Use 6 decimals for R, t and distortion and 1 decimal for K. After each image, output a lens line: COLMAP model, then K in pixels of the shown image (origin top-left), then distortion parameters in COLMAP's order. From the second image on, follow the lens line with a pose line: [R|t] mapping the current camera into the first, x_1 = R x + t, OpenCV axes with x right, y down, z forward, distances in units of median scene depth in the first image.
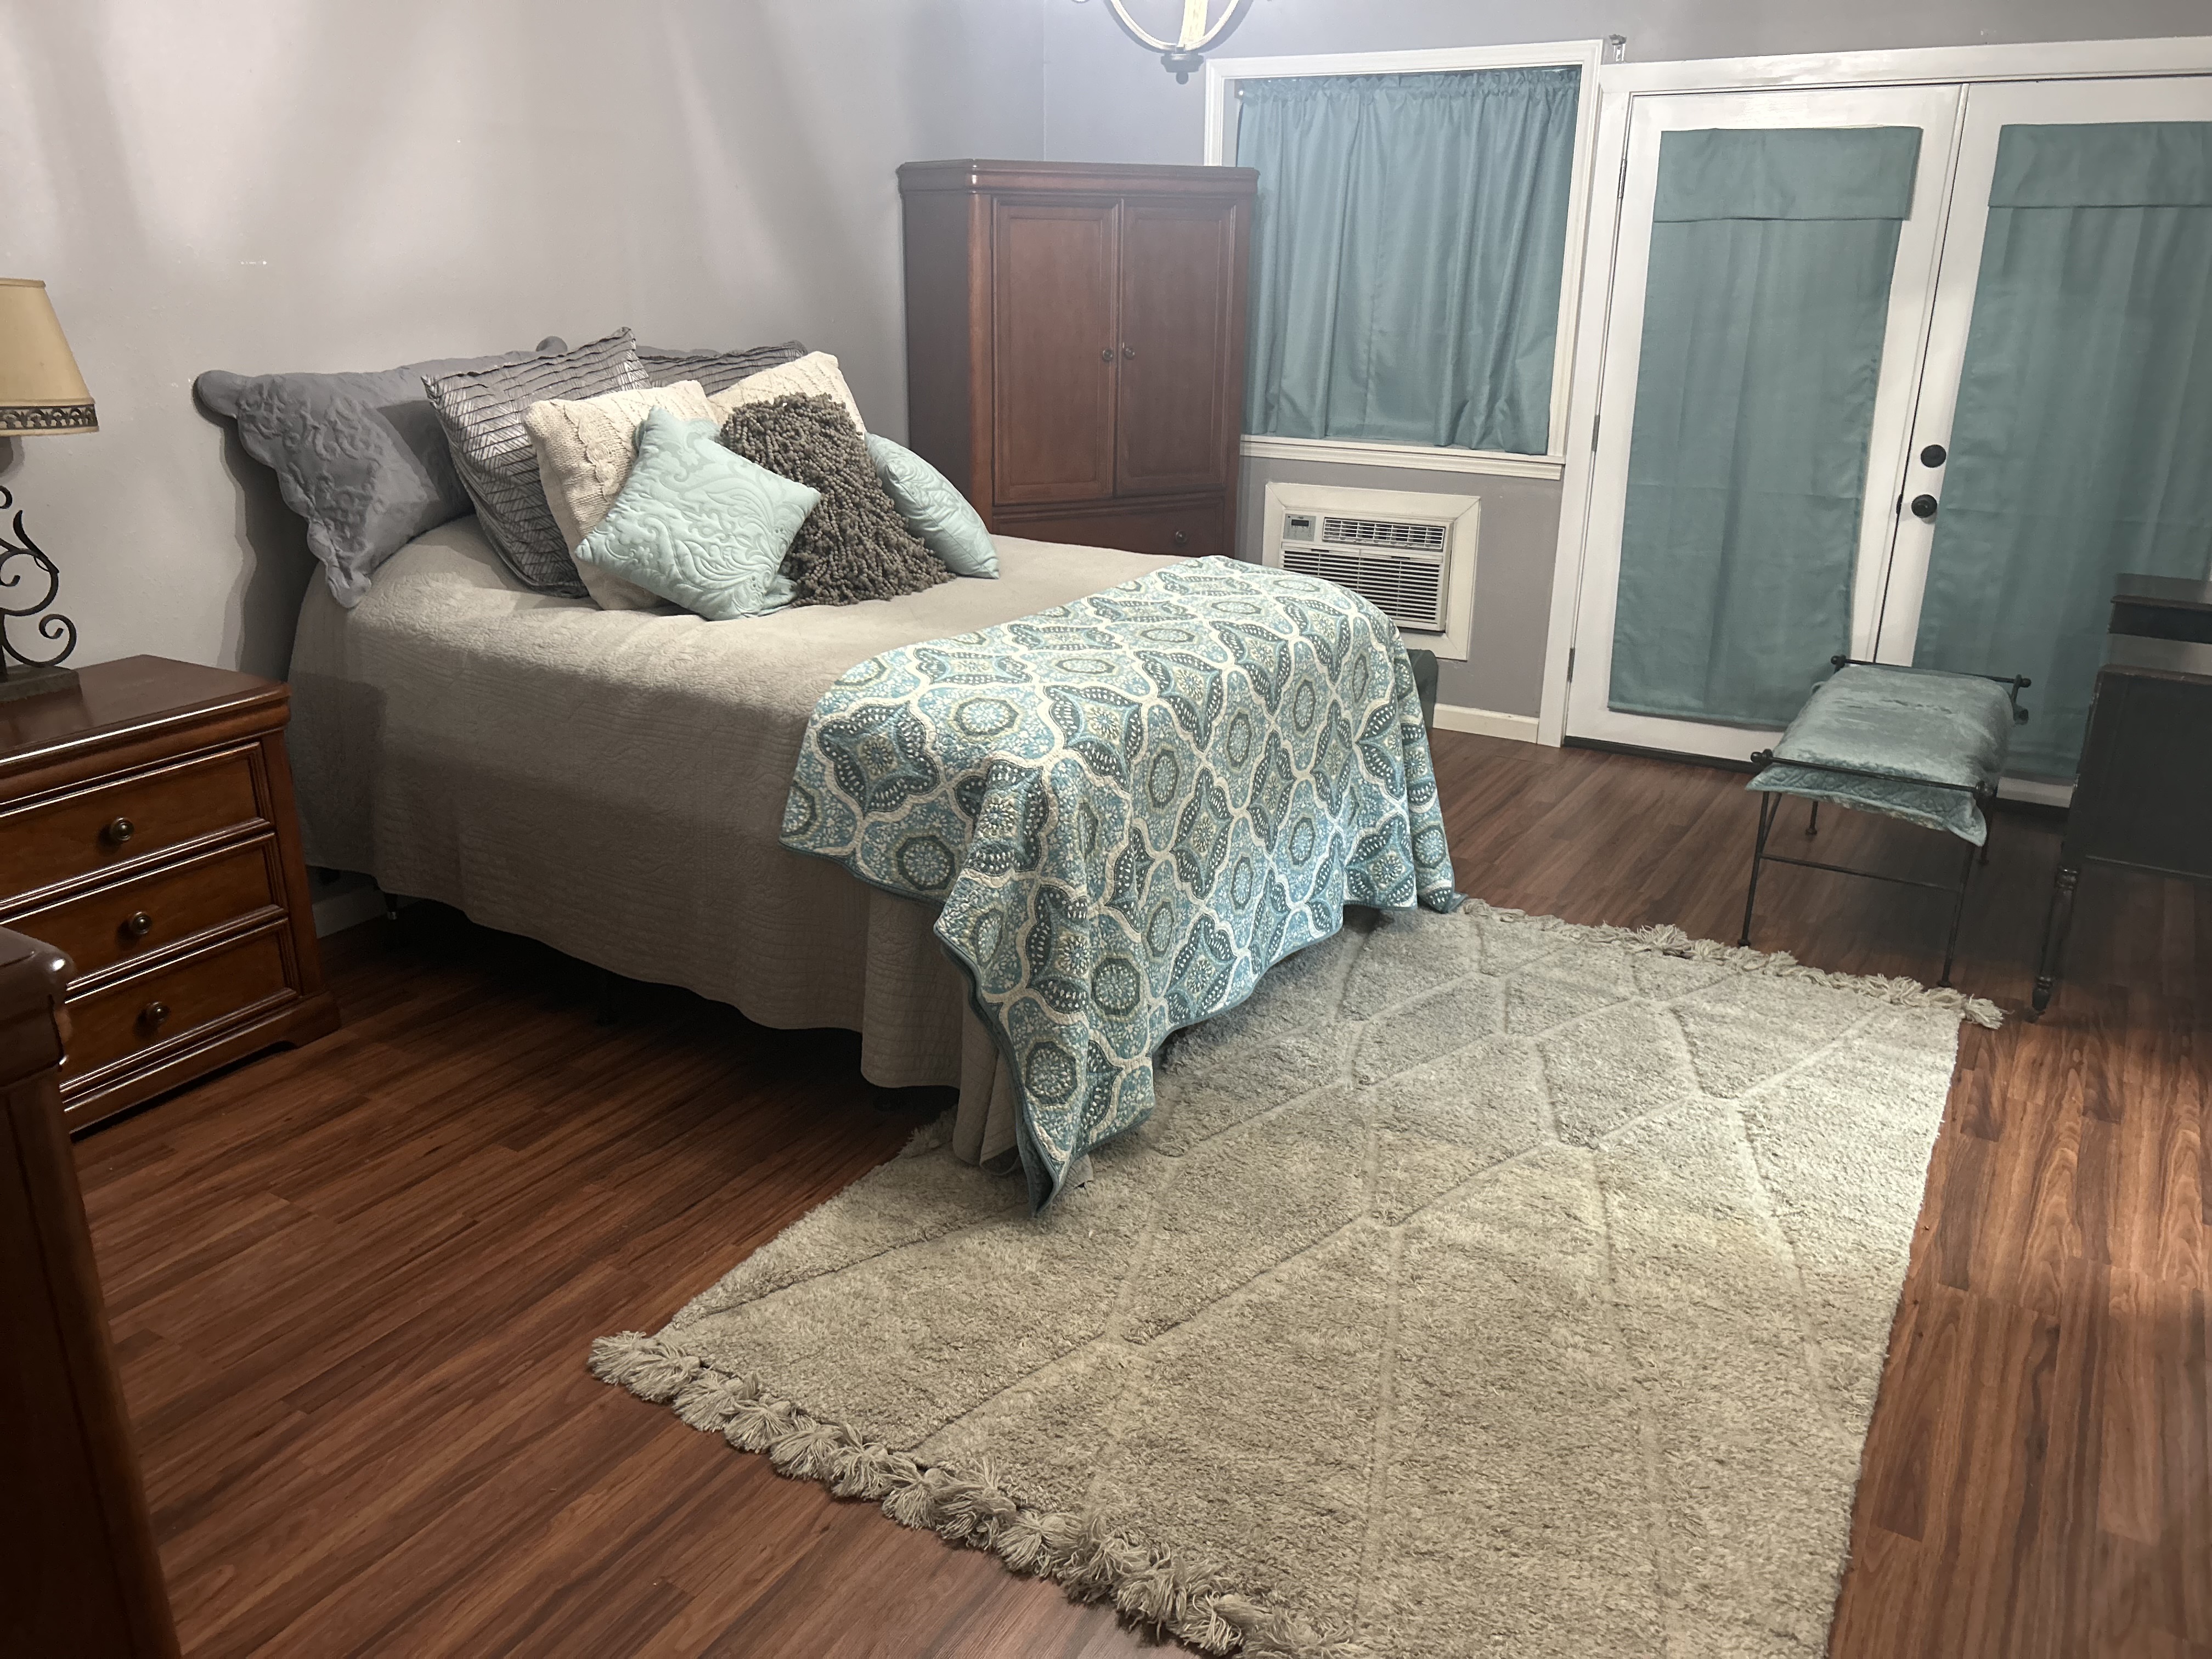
lens RADIAL K [[1644.6, 0, 1106.0], [0, 1644.6, 829.5], [0, 0, 1]] dist [0.156938, -0.391531]
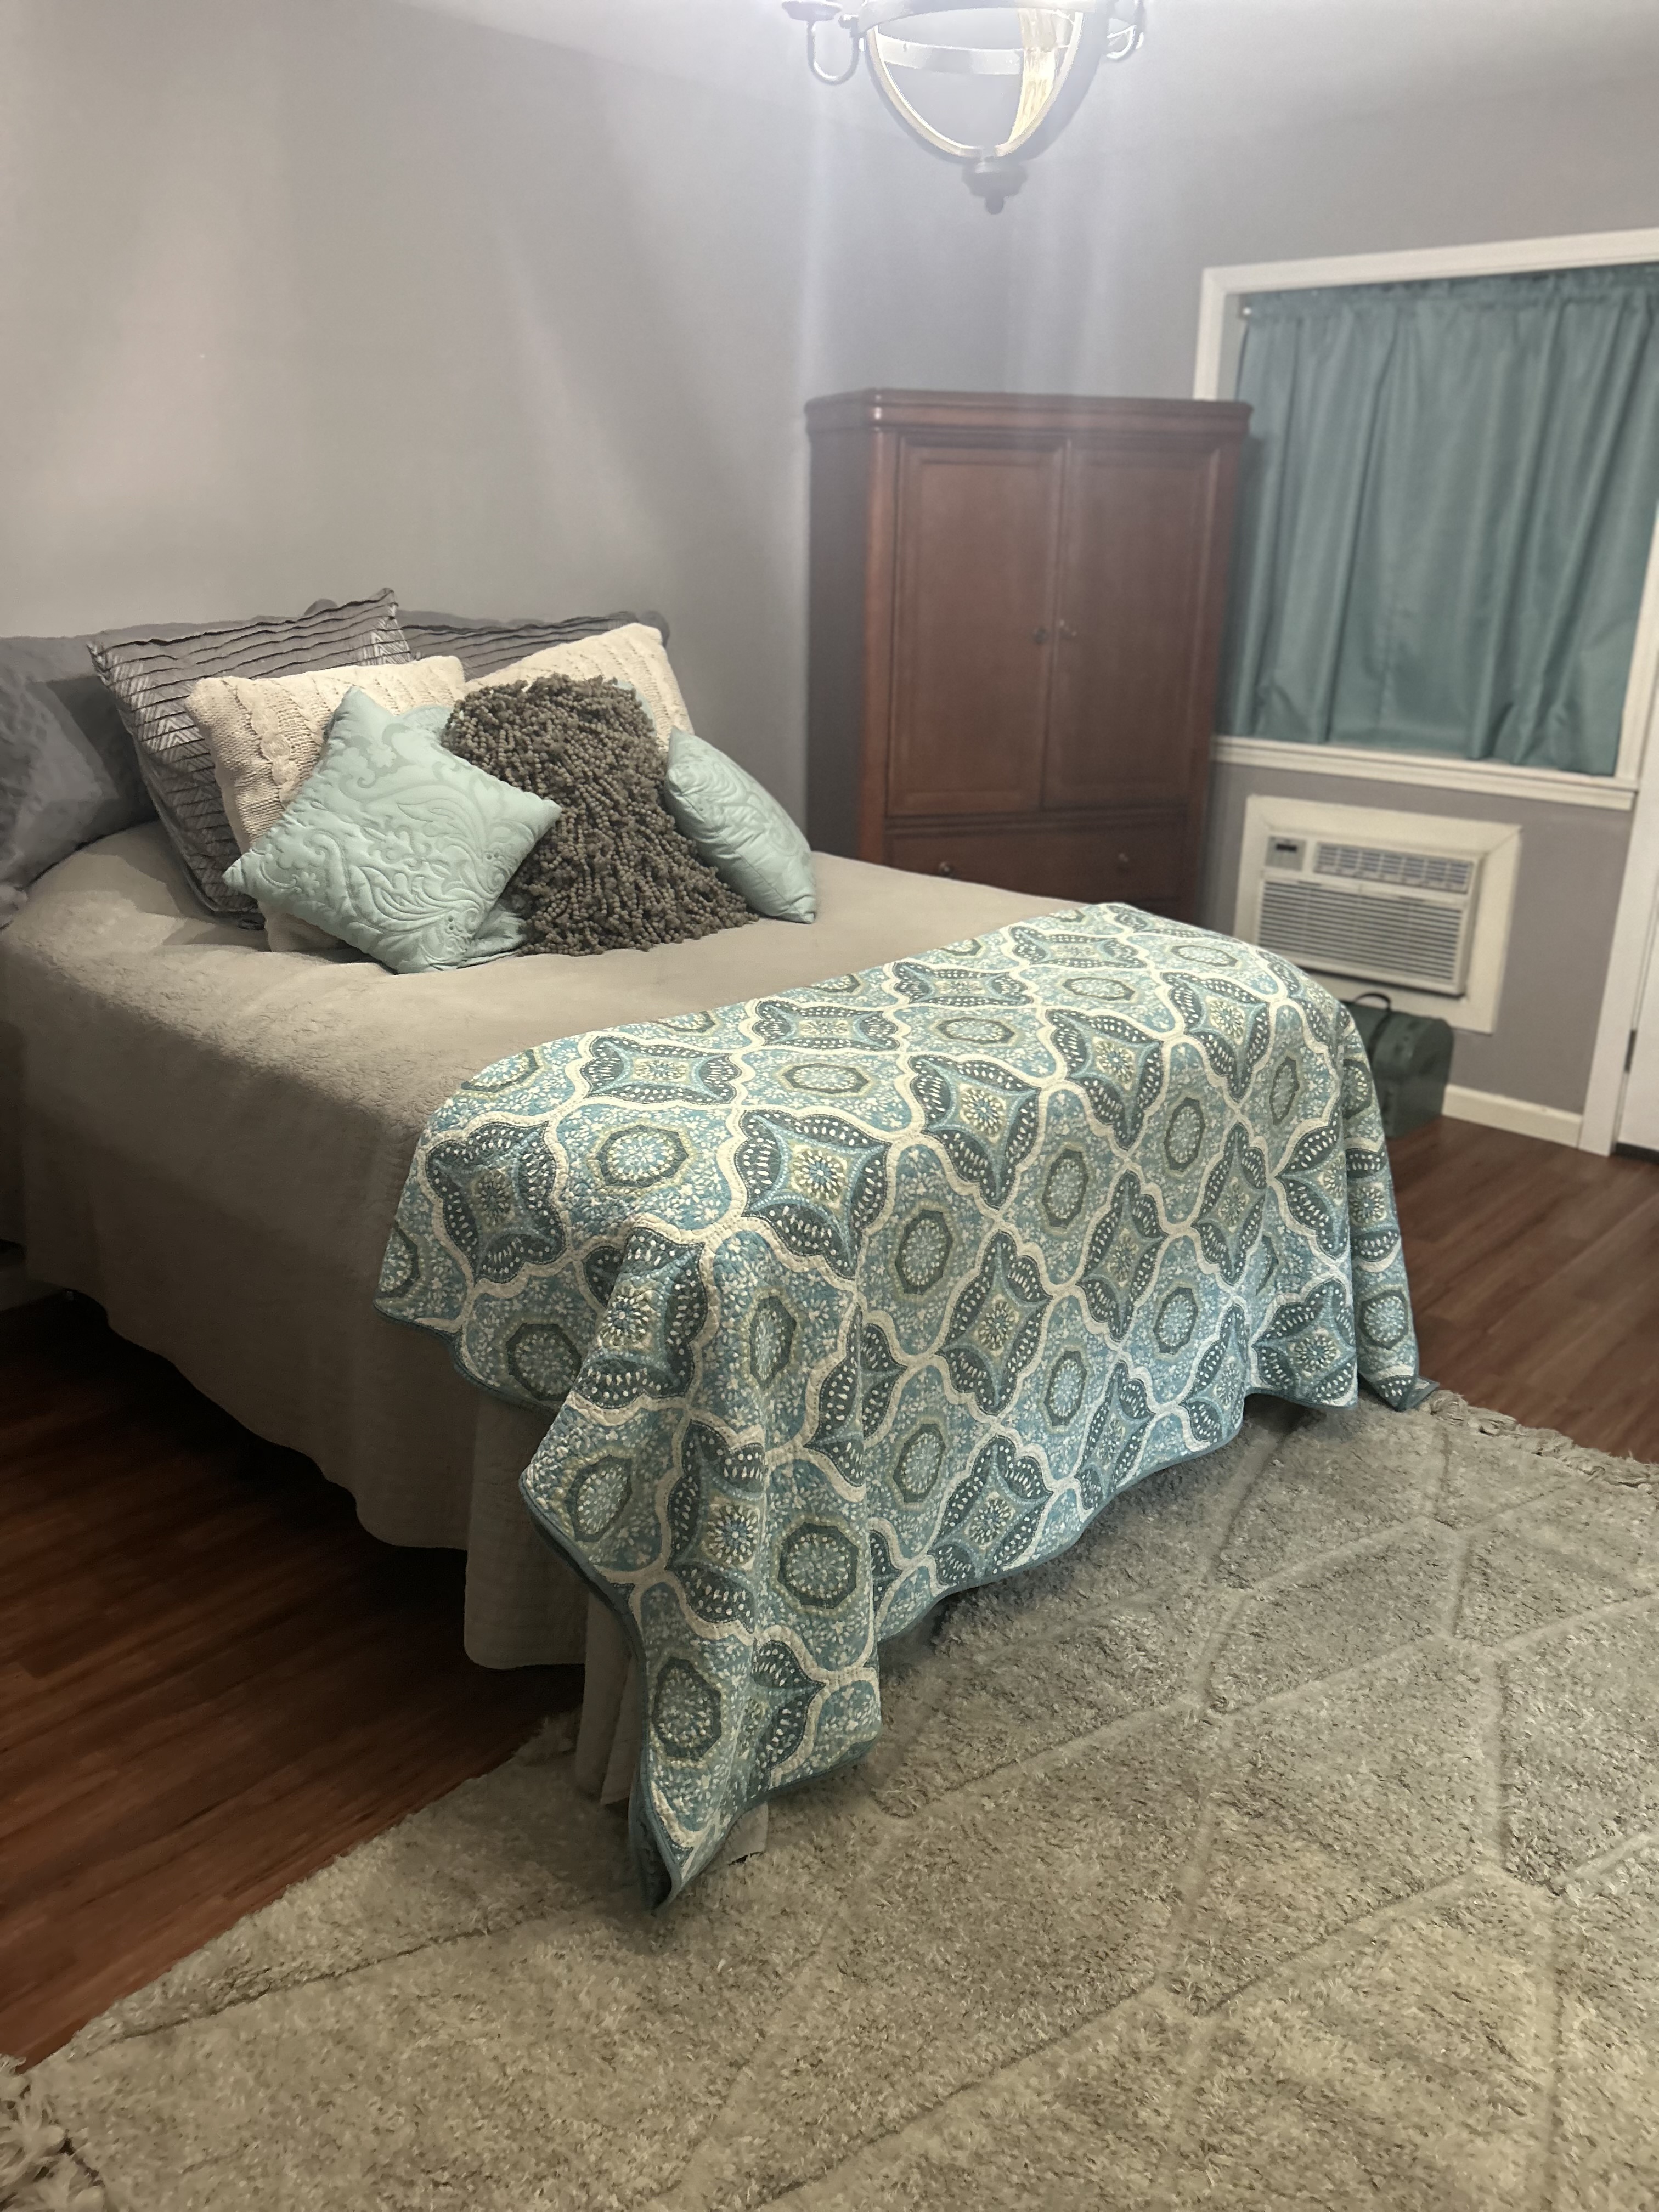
lens RADIAL K [[1695.6, 0, 840.4], [0, 1695.6, 1130.3], [0, 0, 1]] dist [0.063788, -0.068743]
pose [[0.982186, 0.068649, -0.174923, 0.104736], [-0.068232, 0.997634, 0.008401, -0.074038], [0.175086, 0.003684, 0.984546, 0.269521]]
